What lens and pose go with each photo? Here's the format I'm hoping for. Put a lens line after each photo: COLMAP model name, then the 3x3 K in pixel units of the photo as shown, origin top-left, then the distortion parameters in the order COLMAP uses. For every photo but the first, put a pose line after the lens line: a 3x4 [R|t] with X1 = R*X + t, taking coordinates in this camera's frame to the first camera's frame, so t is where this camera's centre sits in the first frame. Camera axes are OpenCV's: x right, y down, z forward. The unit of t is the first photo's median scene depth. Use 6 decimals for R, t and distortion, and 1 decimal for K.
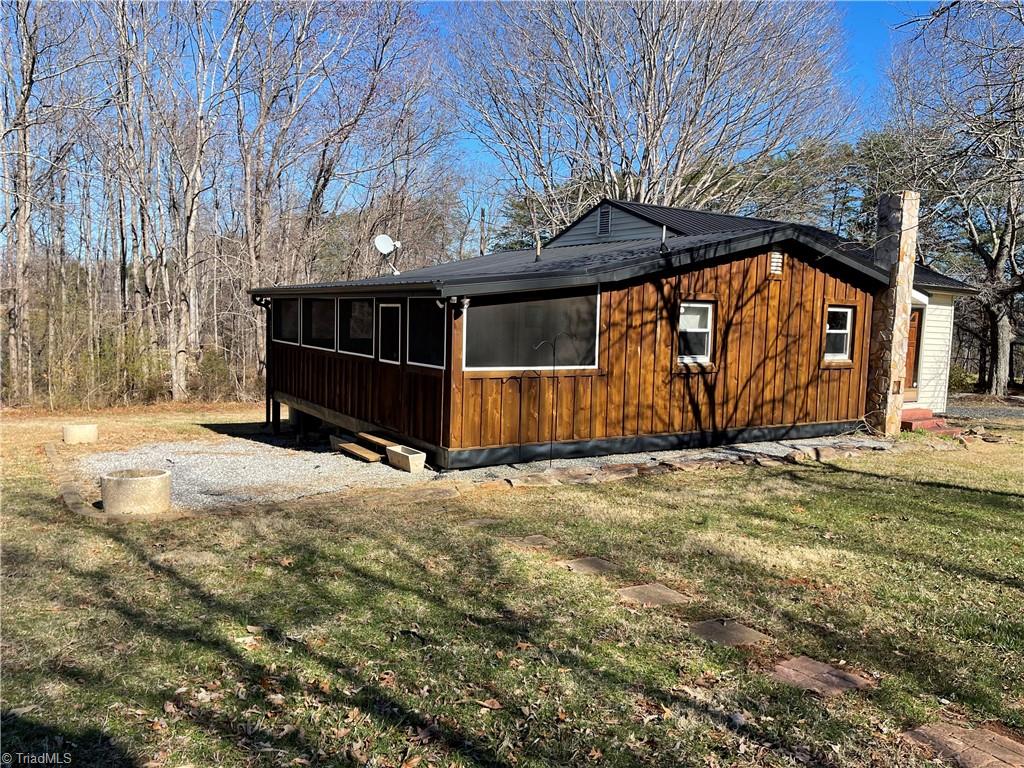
lens RADIAL K [[786.5, 0, 509.1], [0, 786.5, 386.3], [0, 0, 1]] dist [0.029678, -0.017496]
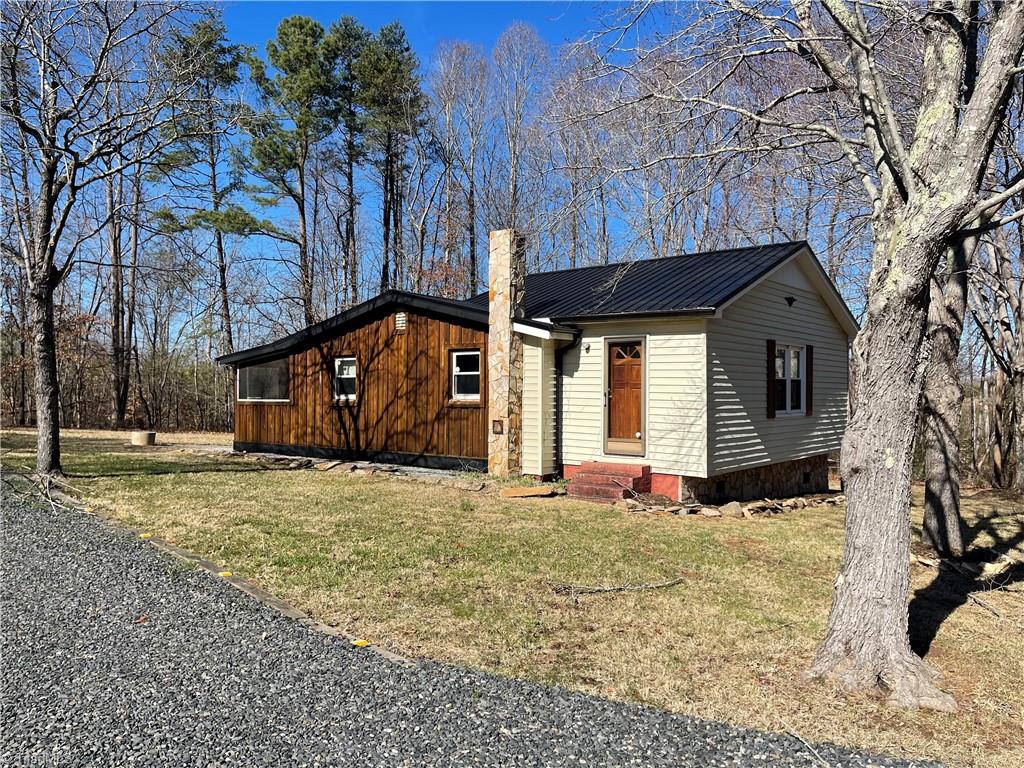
lens RADIAL K [[786.5, 0, 513.6], [0, 786.5, 383.7], [0, 0, 1]] dist [0.029678, -0.017496]
pose [[0.322088, -0.042019, -0.945777, 1.646533], [-0.081195, 0.994107, -0.071818, 0.018728], [0.943221, 0.099924, 0.316779, 0.821558]]
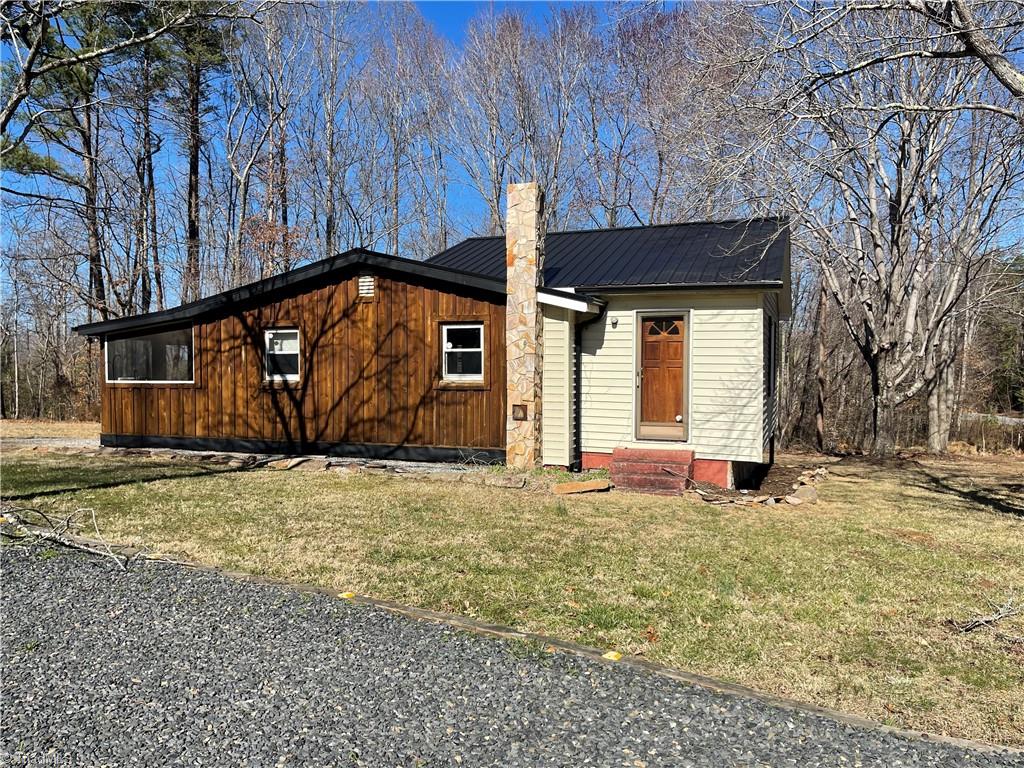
lens RADIAL K [[786.5, 0, 513.9], [0, 786.5, 388.7], [0, 0, 1]] dist [0.029678, -0.017496]
pose [[0.598727, -0.009358, -0.800899, 1.349769], [-0.055051, 0.997086, -0.052804, 0.023898], [0.799059, 0.075706, 0.596467, 0.571612]]
